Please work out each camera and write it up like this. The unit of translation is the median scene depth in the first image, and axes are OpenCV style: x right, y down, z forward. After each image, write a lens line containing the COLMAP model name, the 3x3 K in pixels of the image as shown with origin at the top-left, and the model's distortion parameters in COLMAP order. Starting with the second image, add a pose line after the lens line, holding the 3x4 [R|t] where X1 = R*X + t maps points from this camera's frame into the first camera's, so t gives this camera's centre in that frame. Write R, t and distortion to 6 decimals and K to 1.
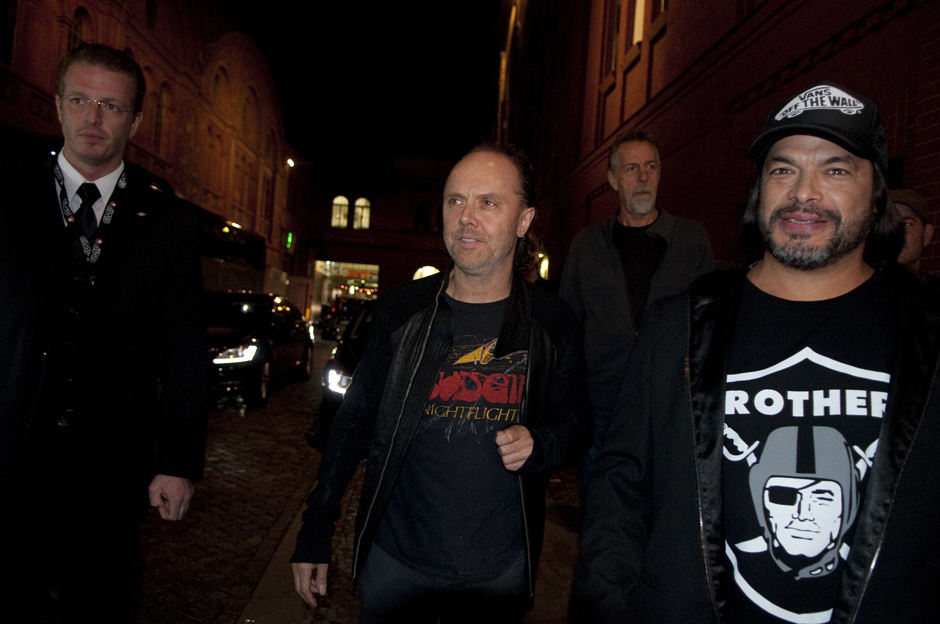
lens RADIAL K [[672.6, 0, 469.1], [0, 672.6, 312.0], [0, 0, 1]] dist [-0.003484, -0.003949]
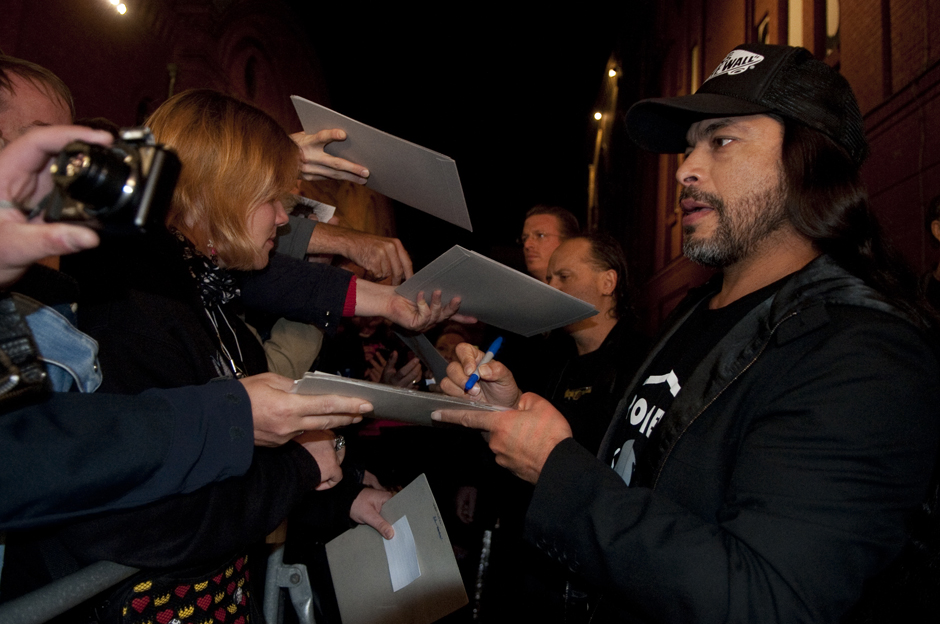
lens RADIAL K [[672.6, 0, 468.4], [0, 672.6, 307.7], [0, 0, 1]] dist [-0.003484, -0.003949]
pose [[0.990811, -0.017904, -0.134066, -0.009198], [0.001224, 0.992346, -0.123479, 0.002033], [0.135250, 0.122180, 0.983249, -0.148956]]
